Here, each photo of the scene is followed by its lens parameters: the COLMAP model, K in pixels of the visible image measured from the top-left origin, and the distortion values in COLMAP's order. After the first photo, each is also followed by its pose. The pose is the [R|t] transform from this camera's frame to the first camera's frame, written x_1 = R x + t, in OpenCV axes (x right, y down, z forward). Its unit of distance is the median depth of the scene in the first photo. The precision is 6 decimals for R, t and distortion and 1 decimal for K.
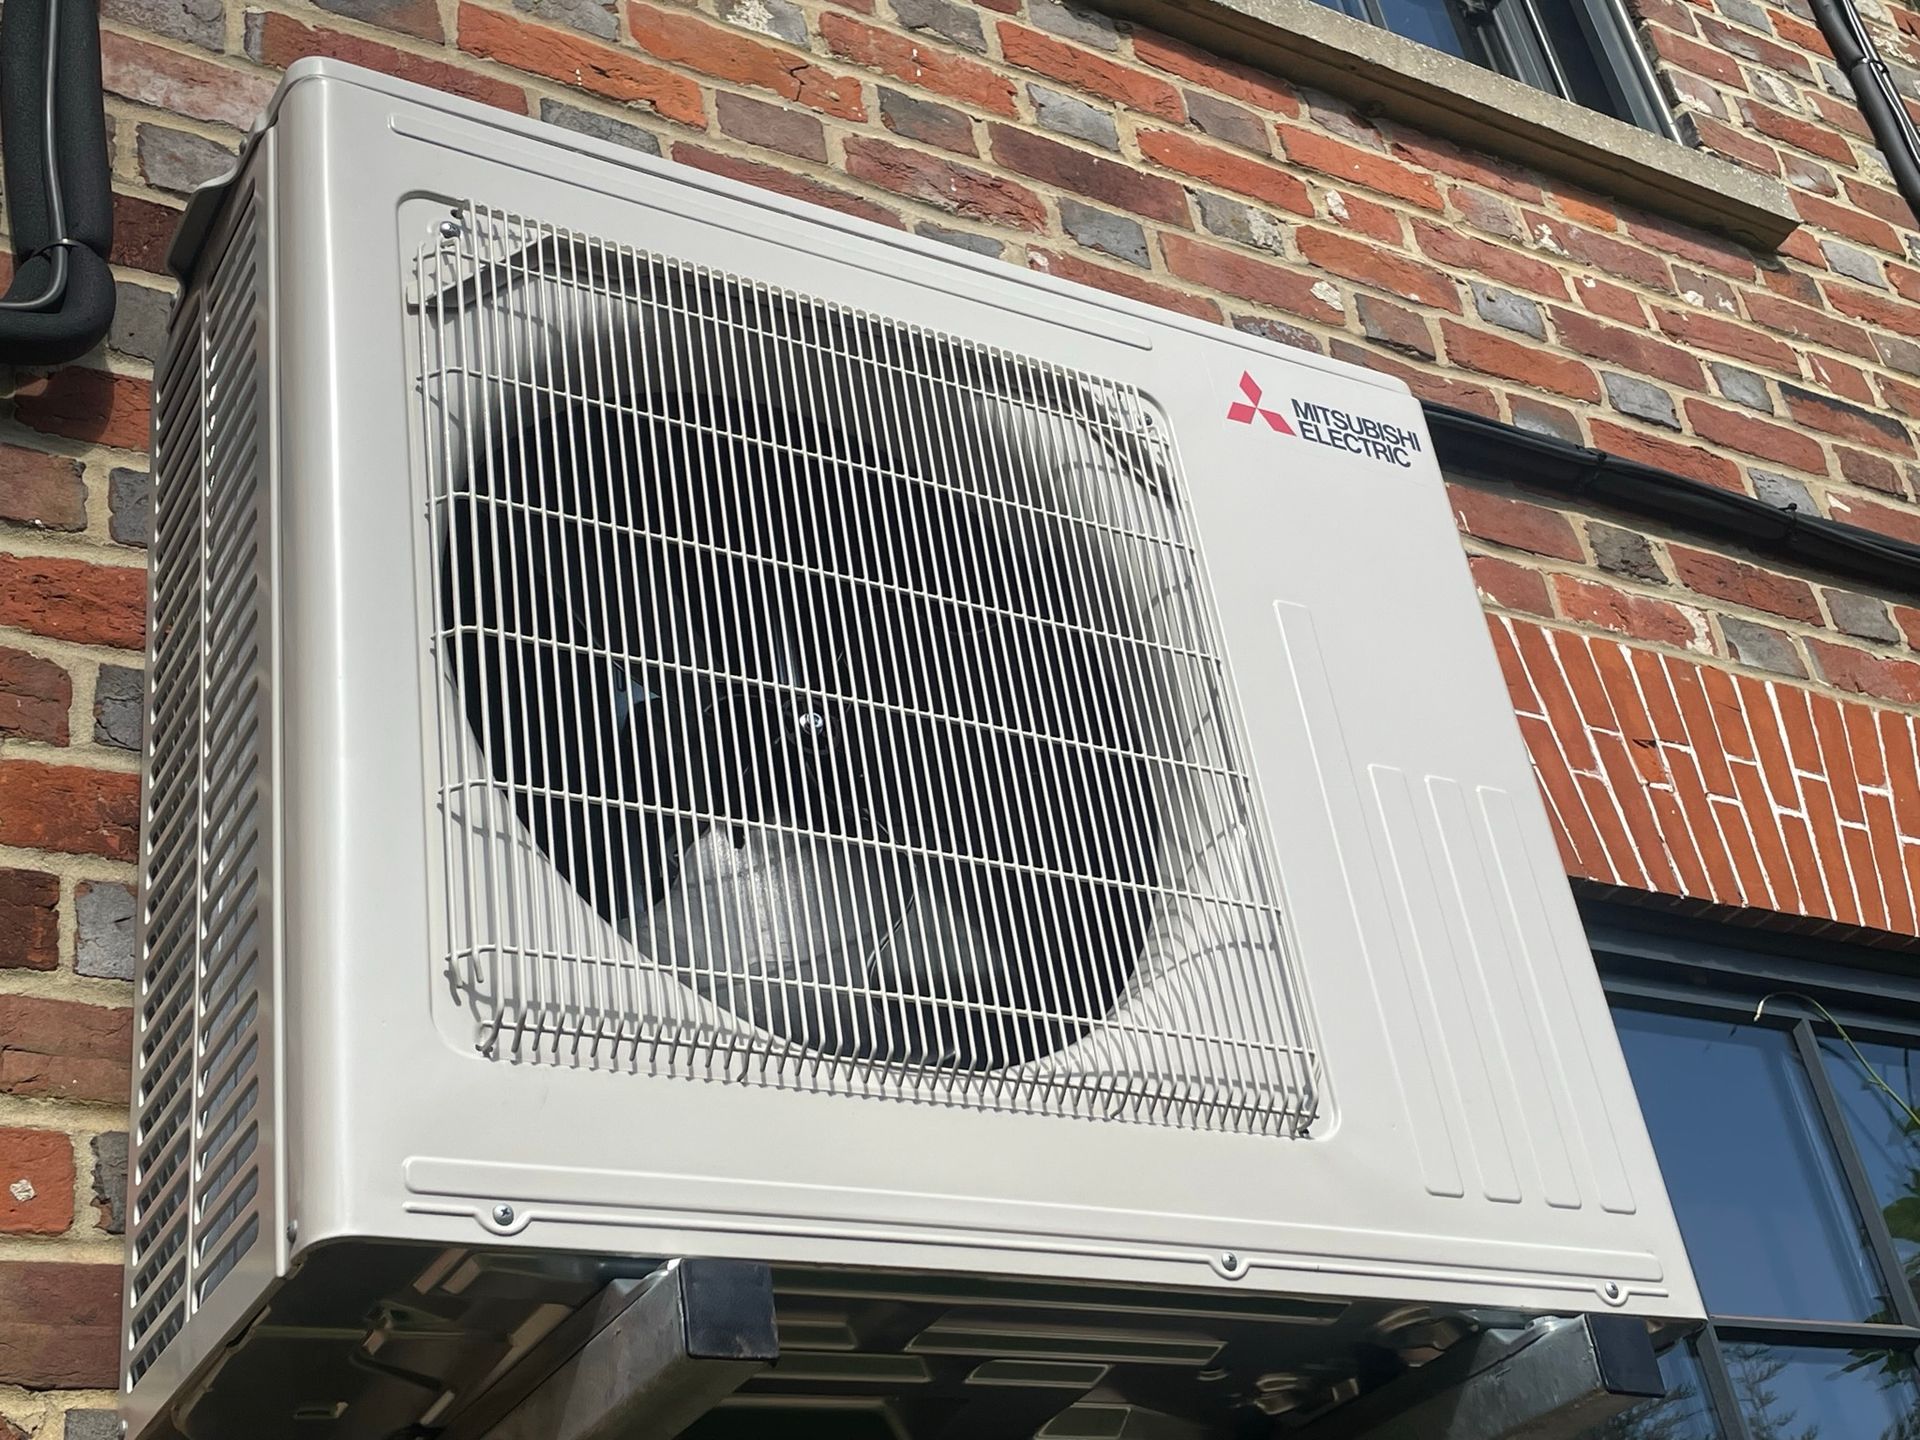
lens RADIAL K [[2495.0, 0, 960.0], [0, 2495.0, 720.0], [0, 0, 1]] dist [0.081492, -0.020968]
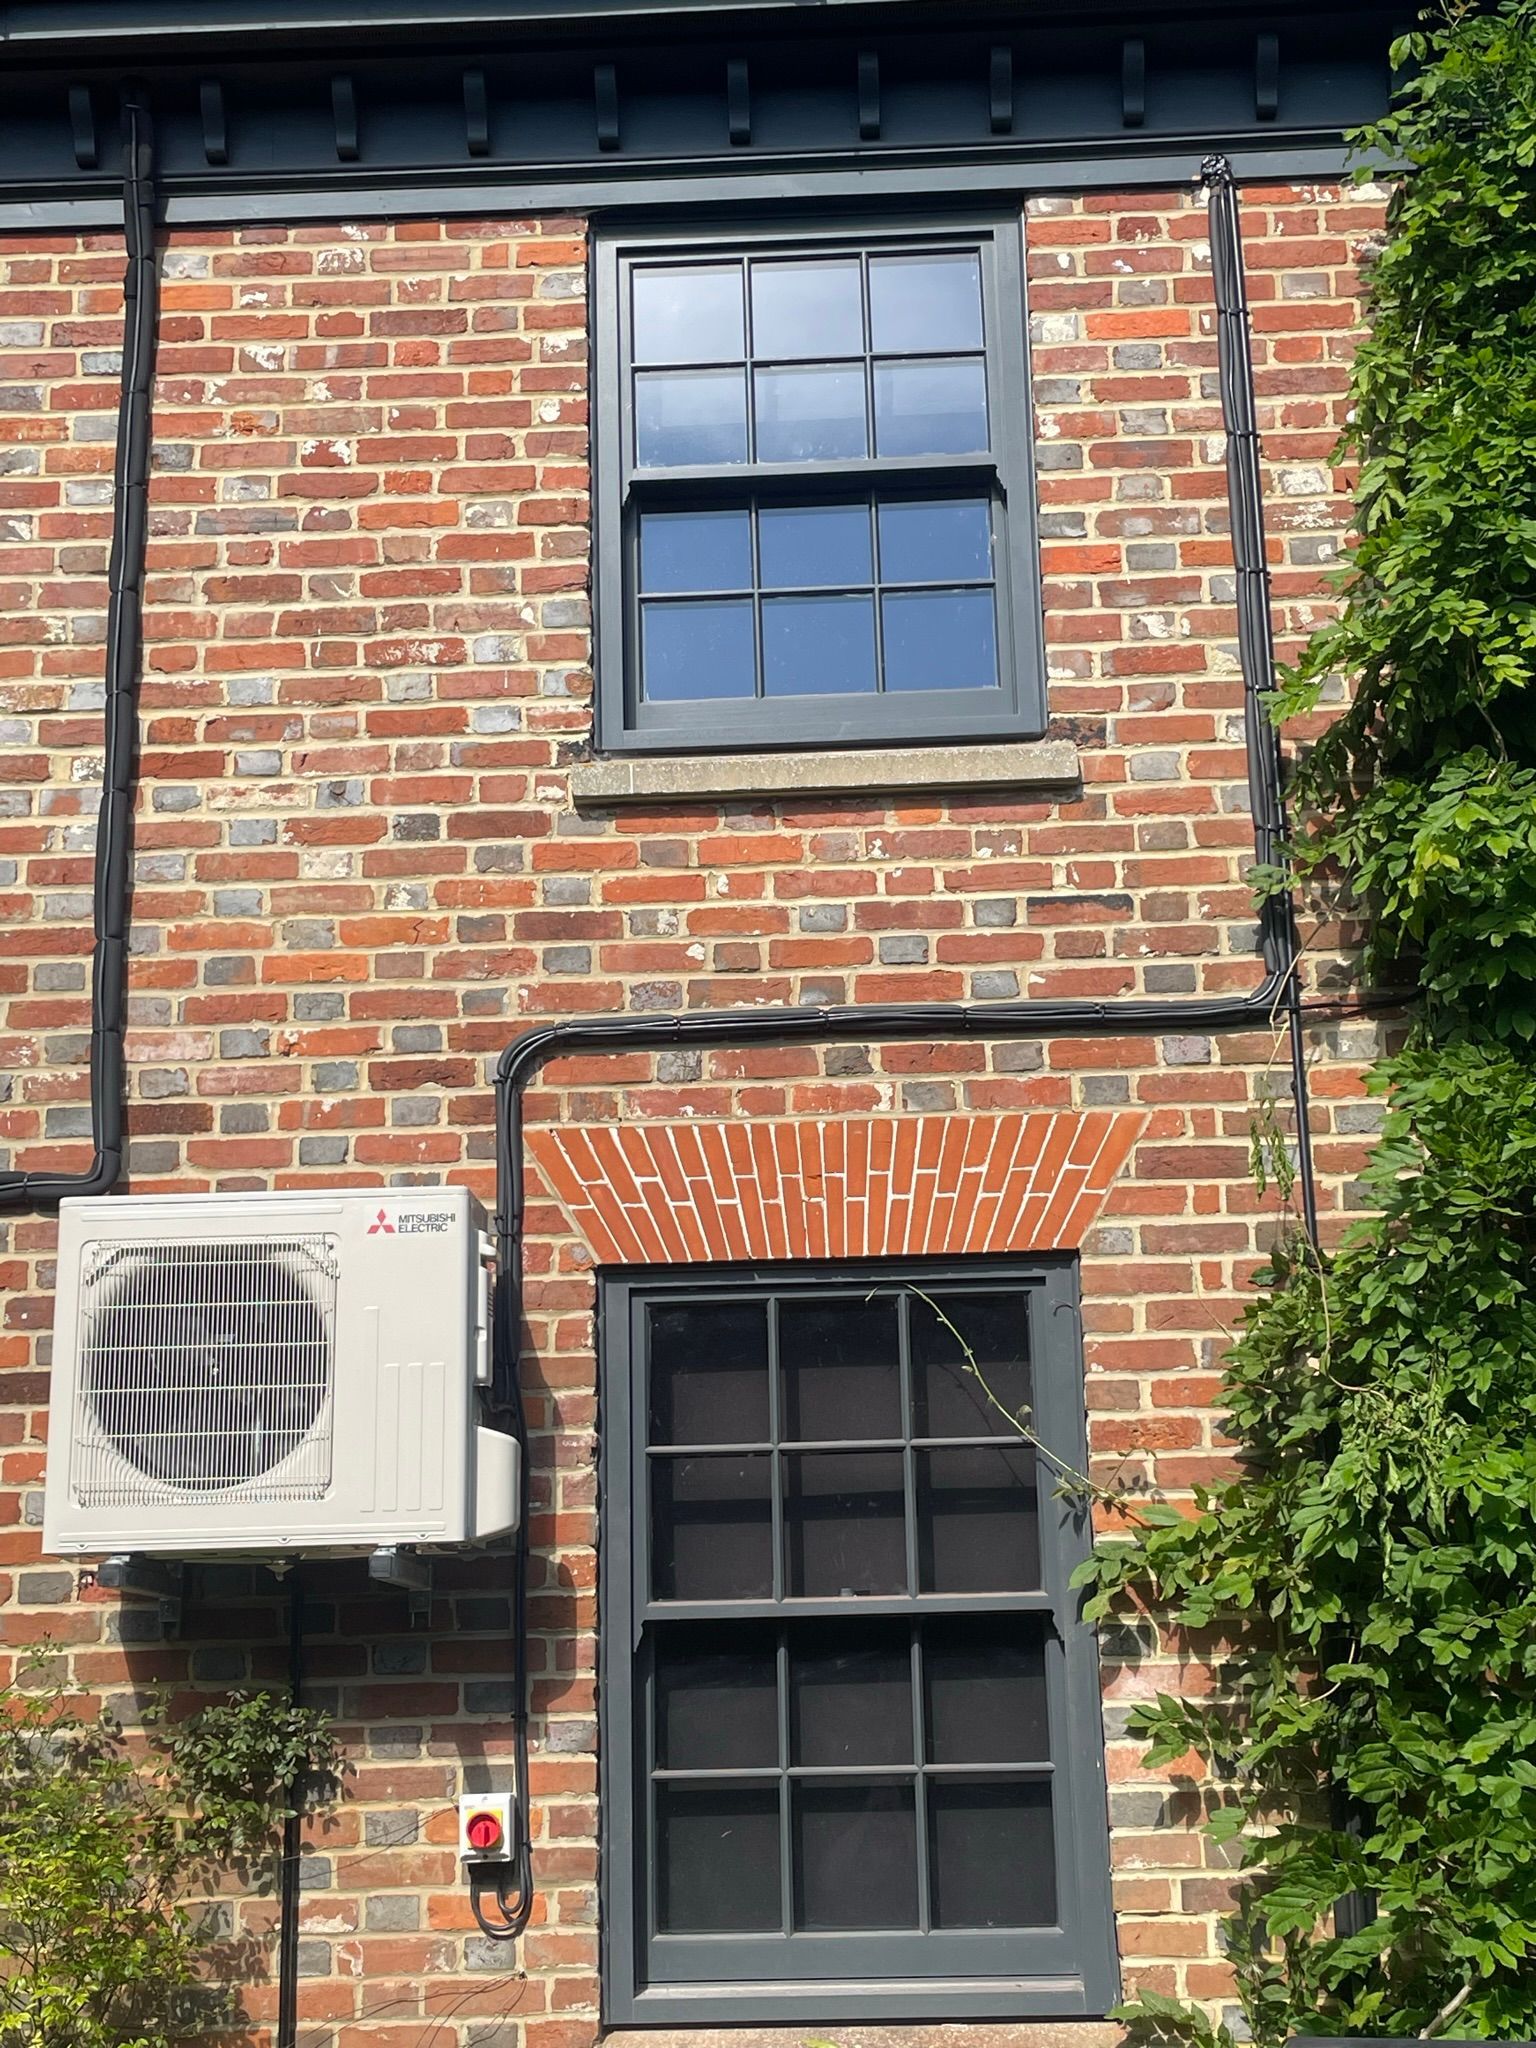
lens RADIAL K [[2661.3, 0, 768.0], [0, 2661.3, 1024.0], [0, 0, 1]] dist [0.081492, -0.020968]
pose [[0.838596, -0.009772, -0.544667, 1.468531], [0.193203, 0.940180, 0.280596, -0.756176], [0.509343, -0.340538, 0.790319, -0.786585]]
